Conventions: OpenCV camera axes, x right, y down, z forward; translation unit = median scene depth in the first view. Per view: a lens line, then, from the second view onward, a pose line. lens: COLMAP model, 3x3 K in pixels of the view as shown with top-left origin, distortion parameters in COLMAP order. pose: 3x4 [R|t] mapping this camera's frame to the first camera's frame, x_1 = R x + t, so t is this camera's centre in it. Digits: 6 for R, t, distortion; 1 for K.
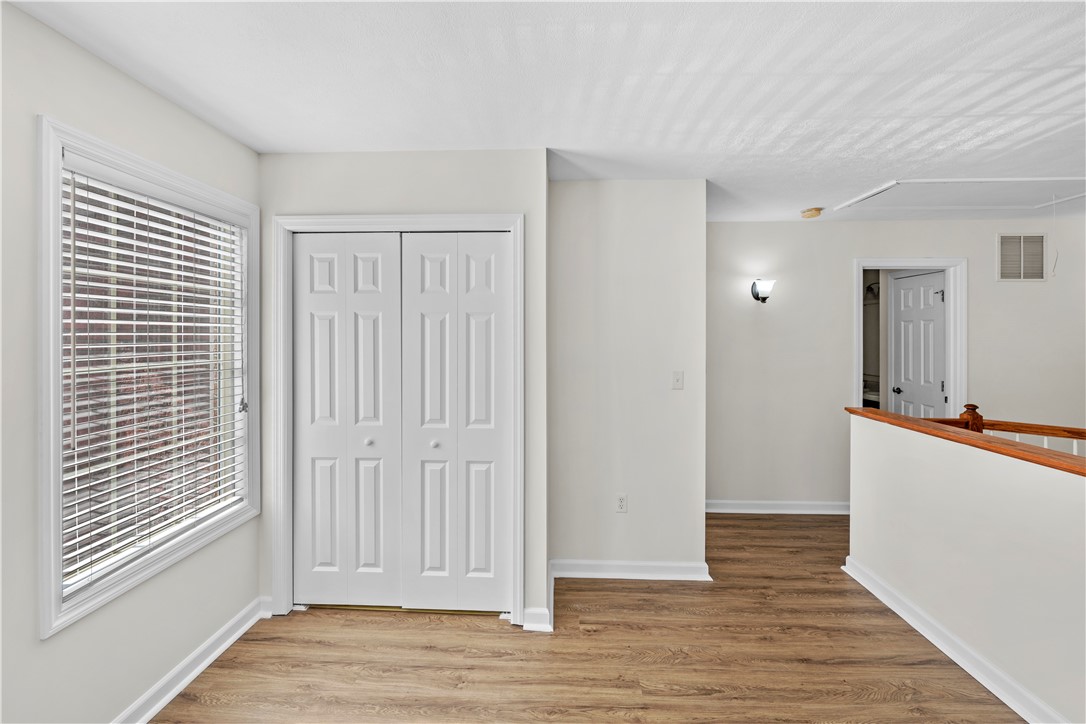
lens RADIAL K [[451.7, 0, 543.8], [0, 451.7, 345.0], [0, 0, 1]] dist [-0.010750, 0.000571]
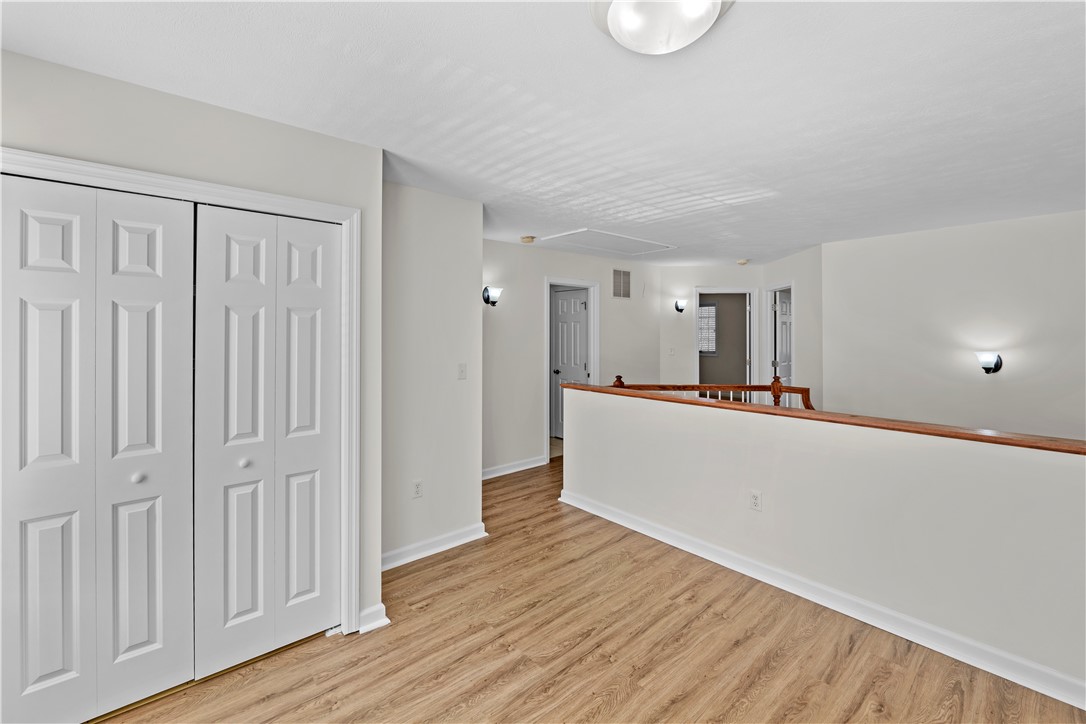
lens RADIAL K [[452.4, 0, 540.1], [0, 452.4, 340.6], [0, 0, 1]] dist [-0.010137, 0.000323]
pose [[0.730352, -0.012888, 0.682949, -0.405915], [0.014098, 0.999893, 0.003793, -0.002795], [-0.682925, 0.006858, 0.730456, 0.014661]]
